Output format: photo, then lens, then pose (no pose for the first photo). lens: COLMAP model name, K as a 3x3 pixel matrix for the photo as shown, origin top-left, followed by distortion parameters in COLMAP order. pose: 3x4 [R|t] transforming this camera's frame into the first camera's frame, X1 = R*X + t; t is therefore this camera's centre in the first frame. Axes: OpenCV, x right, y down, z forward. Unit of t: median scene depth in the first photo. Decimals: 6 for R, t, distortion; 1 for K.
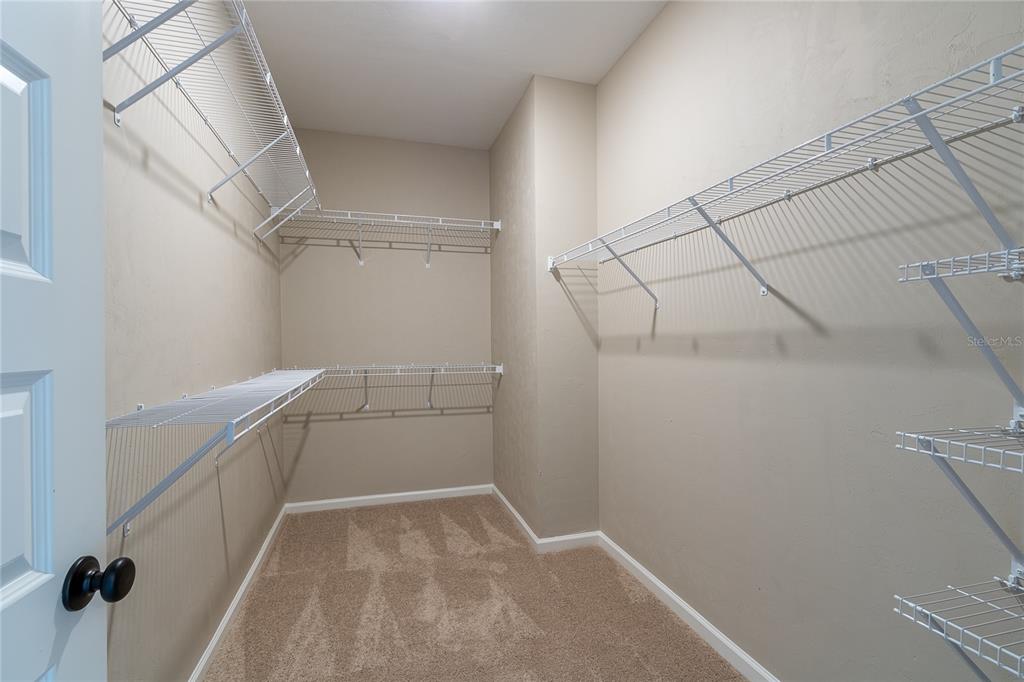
lens RADIAL K [[489.1, 0, 510.0], [0, 489.1, 341.9], [0, 0, 1]] dist [0.019657, 0.000092]
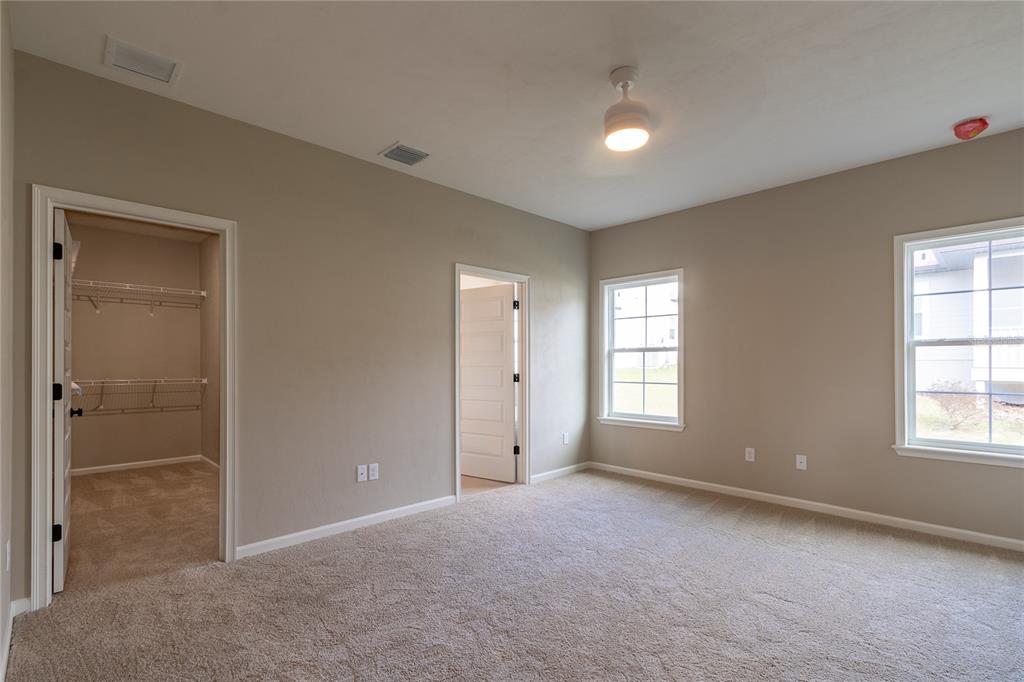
lens RADIAL K [[489.1, 0, 496.3], [0, 489.1, 362.2], [0, 0, 1]] dist [0.019657, 0.000092]
pose [[0.897026, 0.006556, 0.441929, 0.125272], [-0.002501, 0.999949, -0.009759, 0.006427], [-0.441970, 0.007649, 0.896997, -0.913193]]
